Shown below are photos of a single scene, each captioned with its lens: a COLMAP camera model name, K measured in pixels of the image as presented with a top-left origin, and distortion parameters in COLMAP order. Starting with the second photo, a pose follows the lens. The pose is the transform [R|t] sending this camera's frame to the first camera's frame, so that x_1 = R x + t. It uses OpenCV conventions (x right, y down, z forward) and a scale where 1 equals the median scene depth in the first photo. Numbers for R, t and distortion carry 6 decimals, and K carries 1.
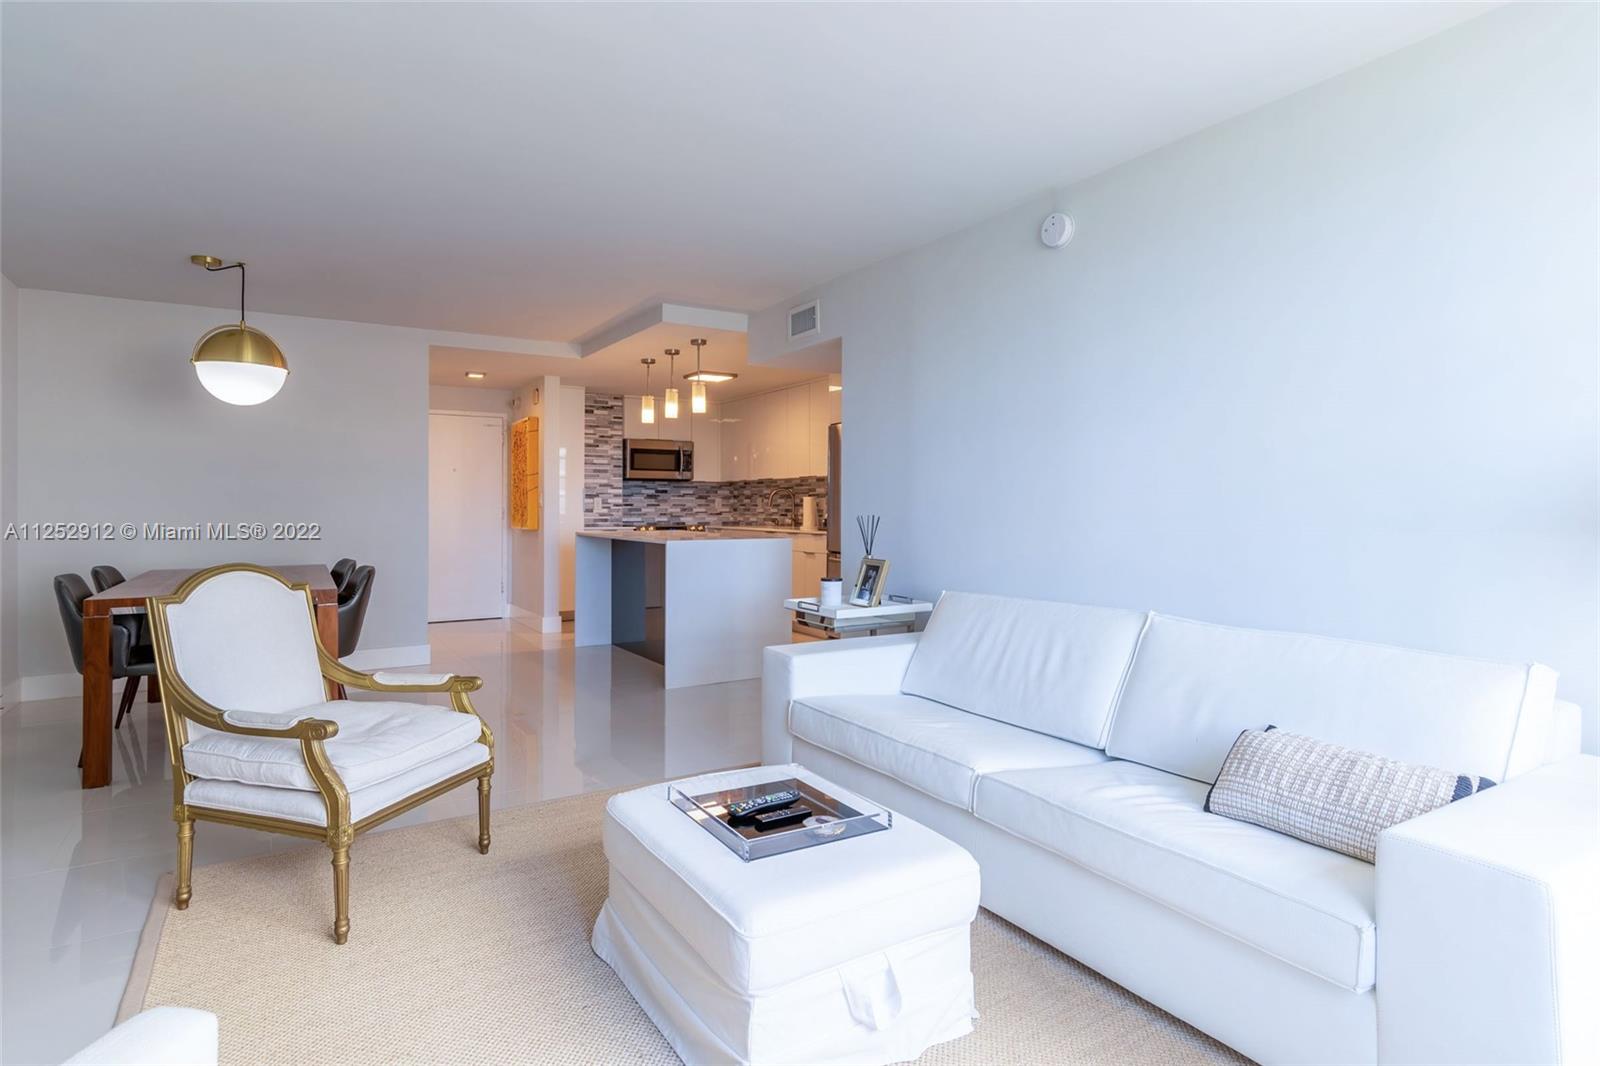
lens RADIAL K [[843.9, 0, 785.1], [0, 843.9, 499.6], [0, 0, 1]] dist [0.002456, -0.000191]
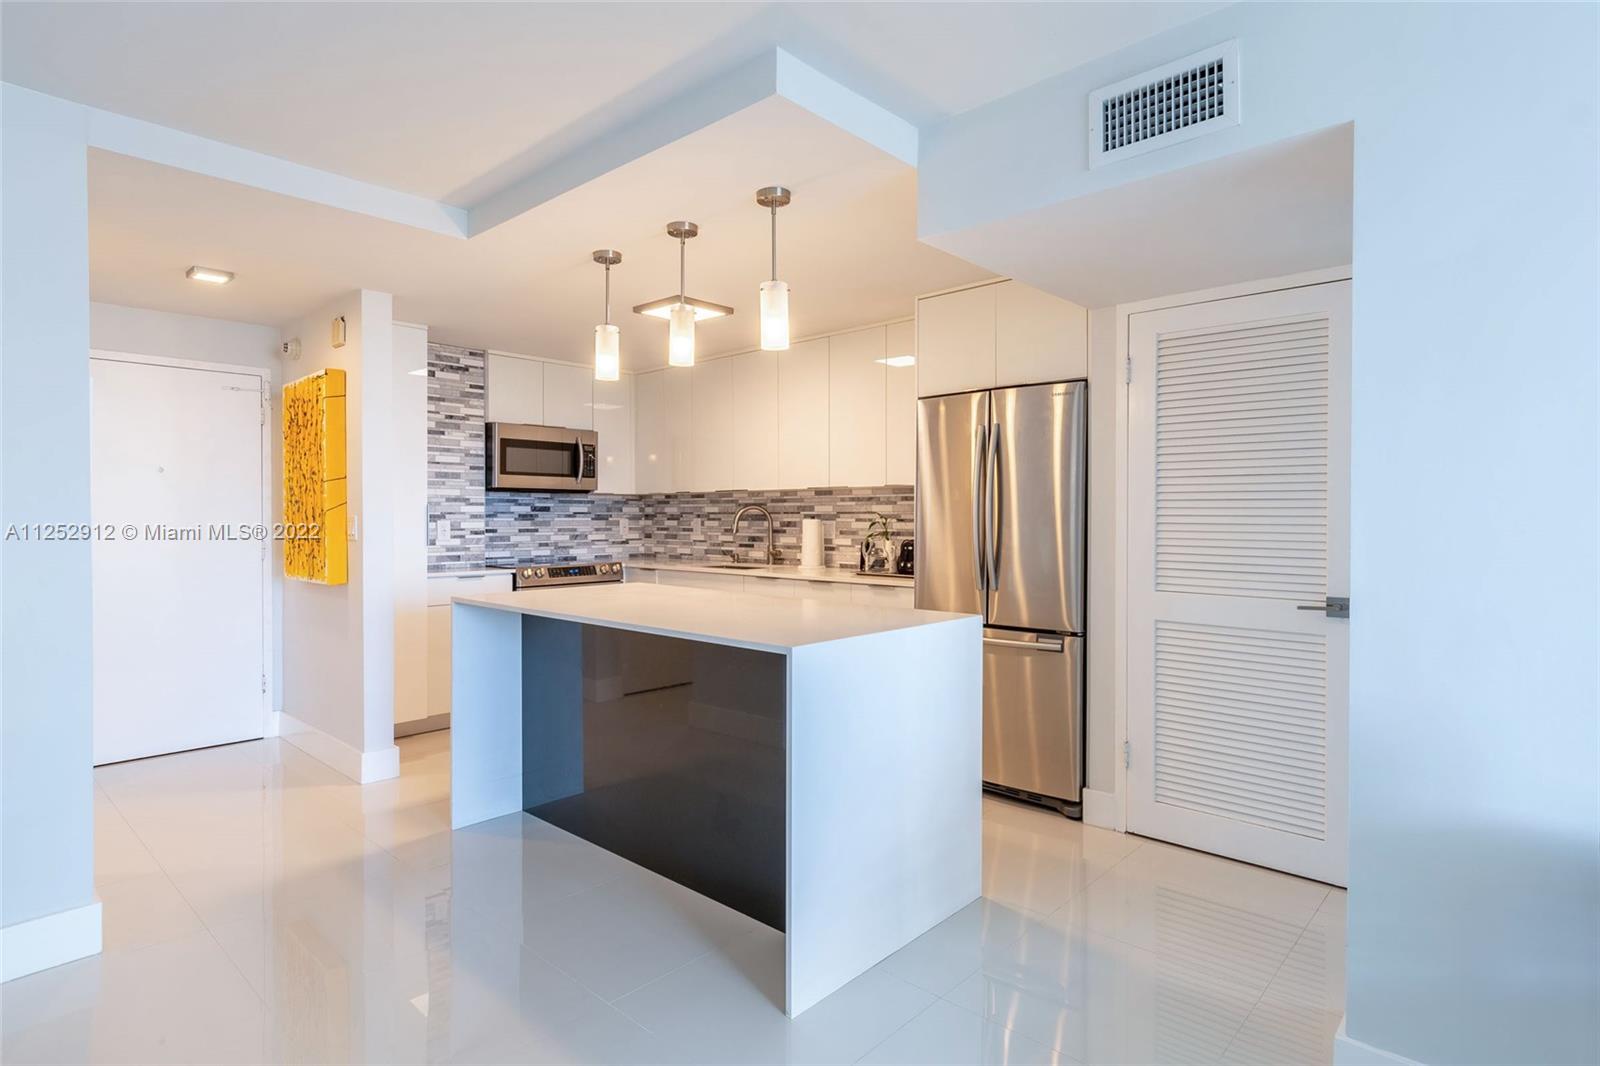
lens RADIAL K [[843.9, 0, 797.9], [0, 843.9, 524.8], [0, 0, 1]] dist [0.002456, -0.000191]
pose [[0.961158, -0.004418, 0.275963, -0.145165], [-0.000091, 0.999867, 0.016324, -0.008613], [-0.275998, -0.015715, 0.961030, 0.359209]]
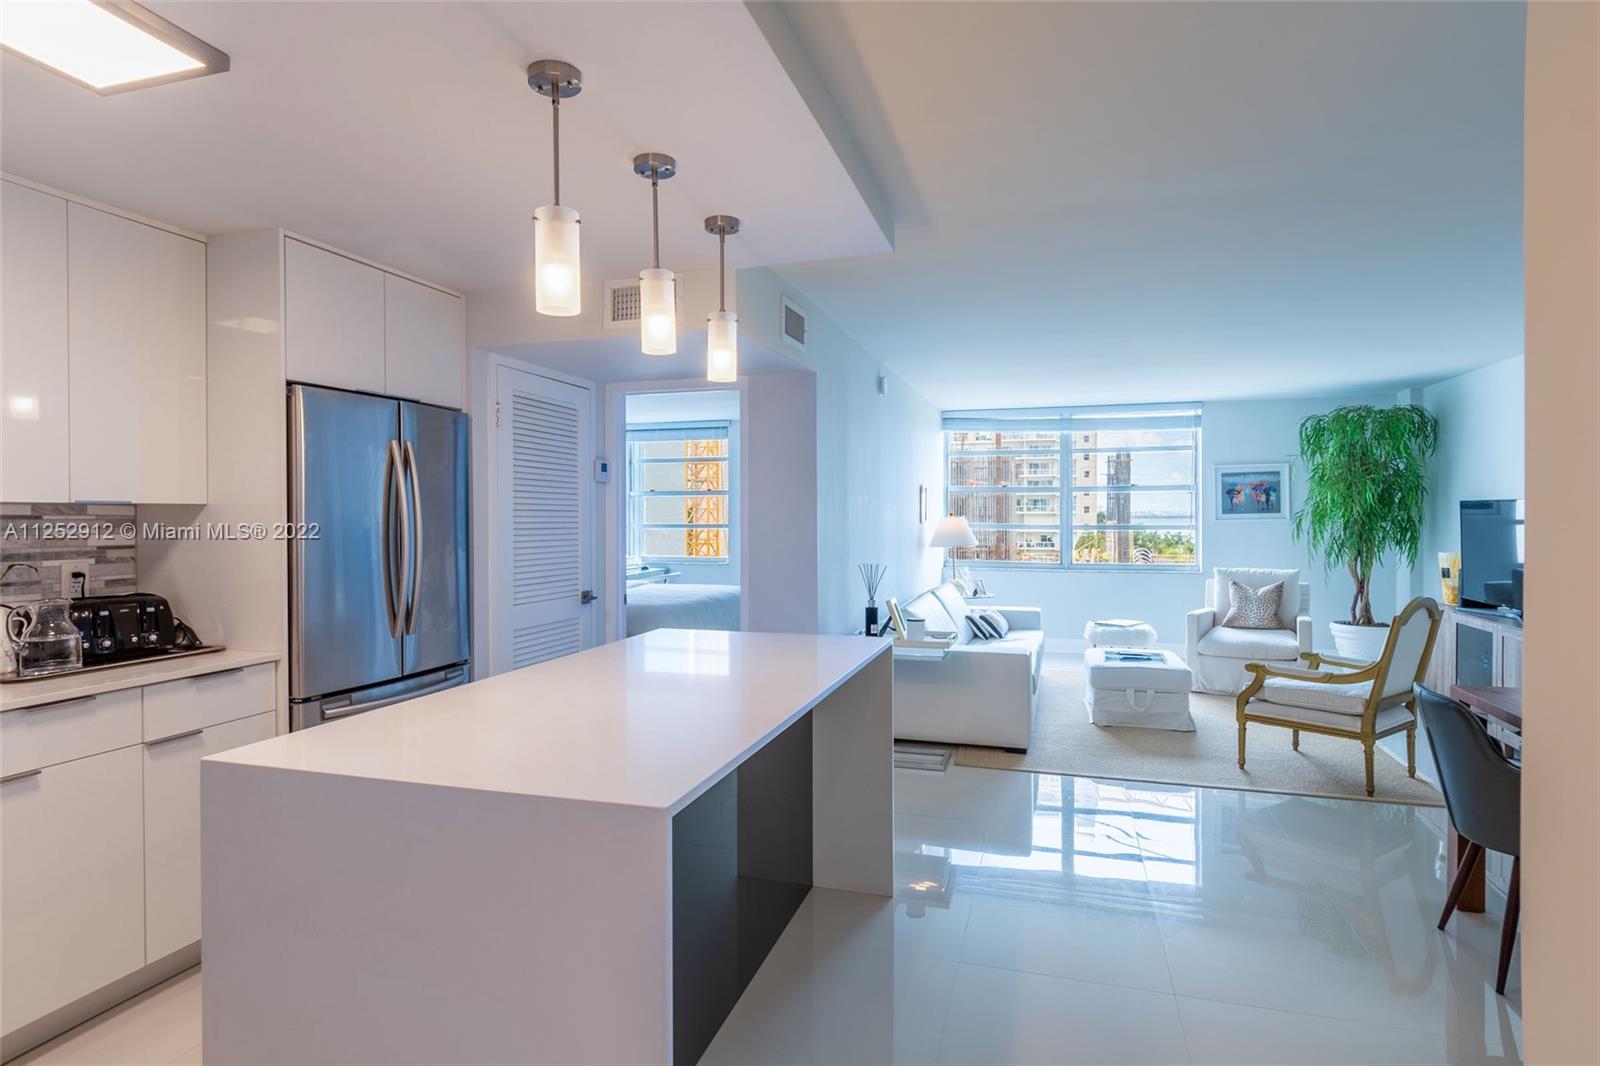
lens RADIAL K [[843.9, 0, 796.3], [0, 843.9, 522.8], [0, 0, 1]] dist [0.002456, -0.000191]
pose [[-0.643767, -0.006206, 0.765197, -0.319423], [0.002404, 0.999946, 0.010133, -0.020159], [-0.765218, 0.008363, -0.643717, 0.833438]]
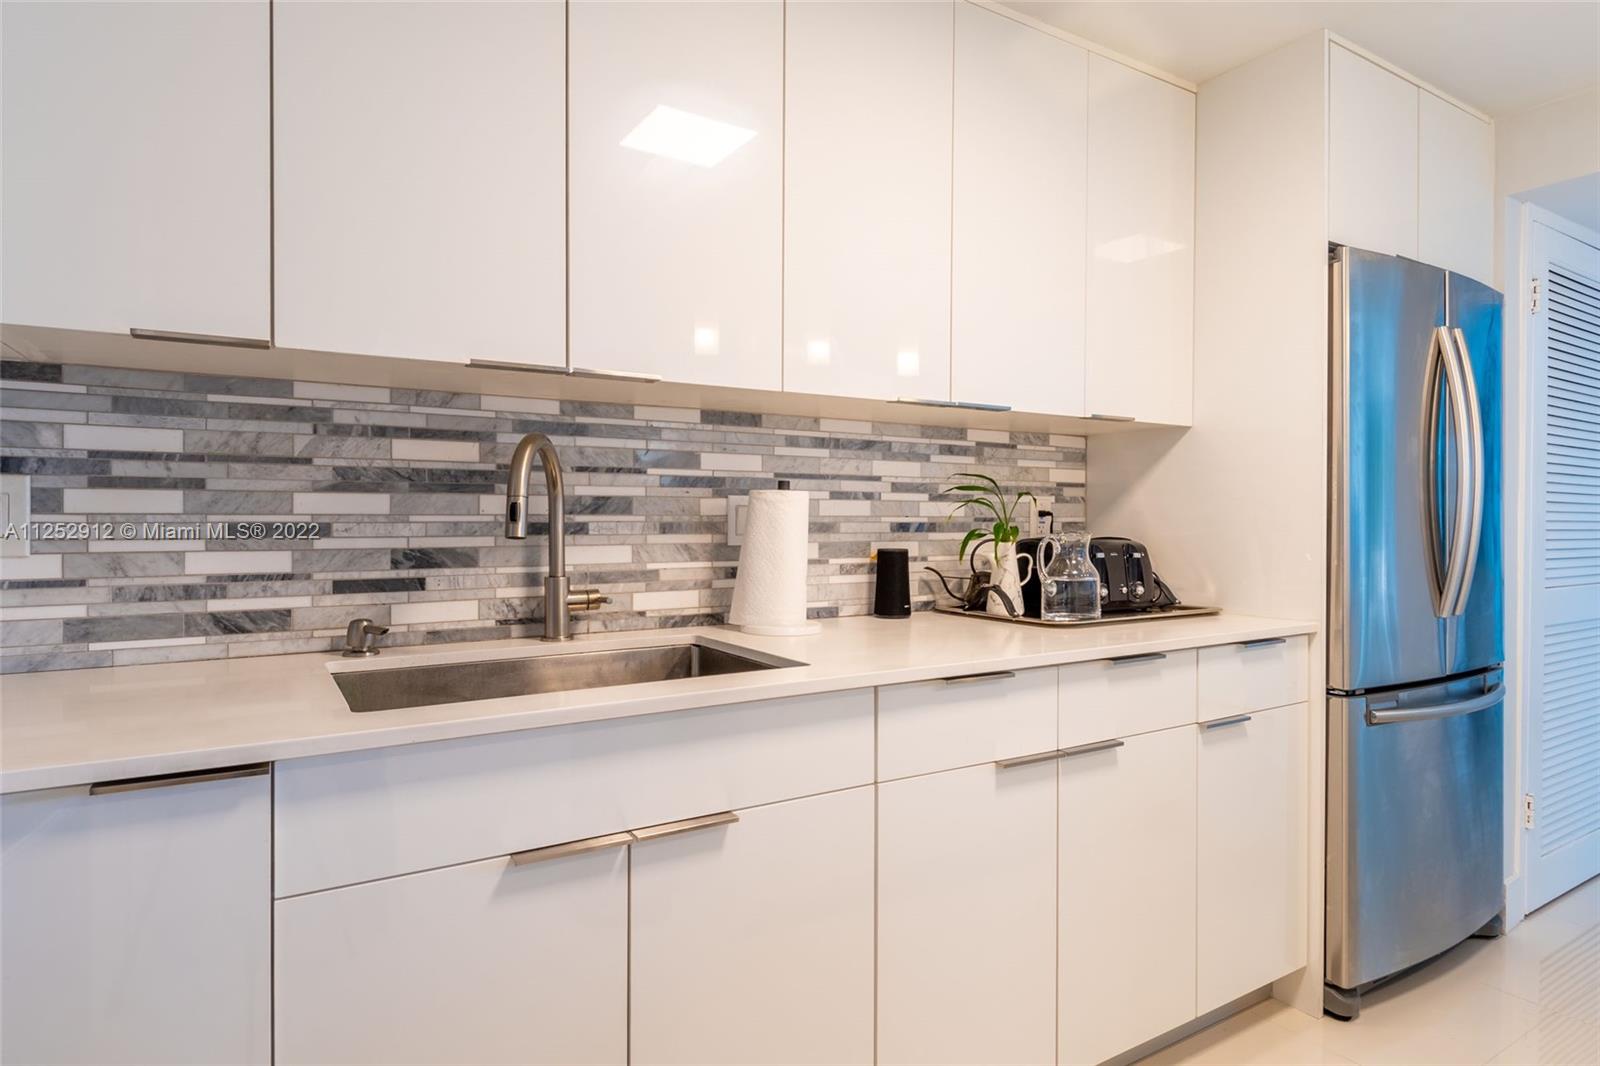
lens RADIAL K [[869.5, 0, 795.6], [0, 869.5, 529.4], [0, 0, 1]] dist [0.001819, -0.000011]
pose [[-0.018157, -0.013491, 0.999744, -0.184481], [-0.005982, 0.999893, 0.013384, 0.003832], [-0.999817, -0.005737, -0.018236, 0.922189]]
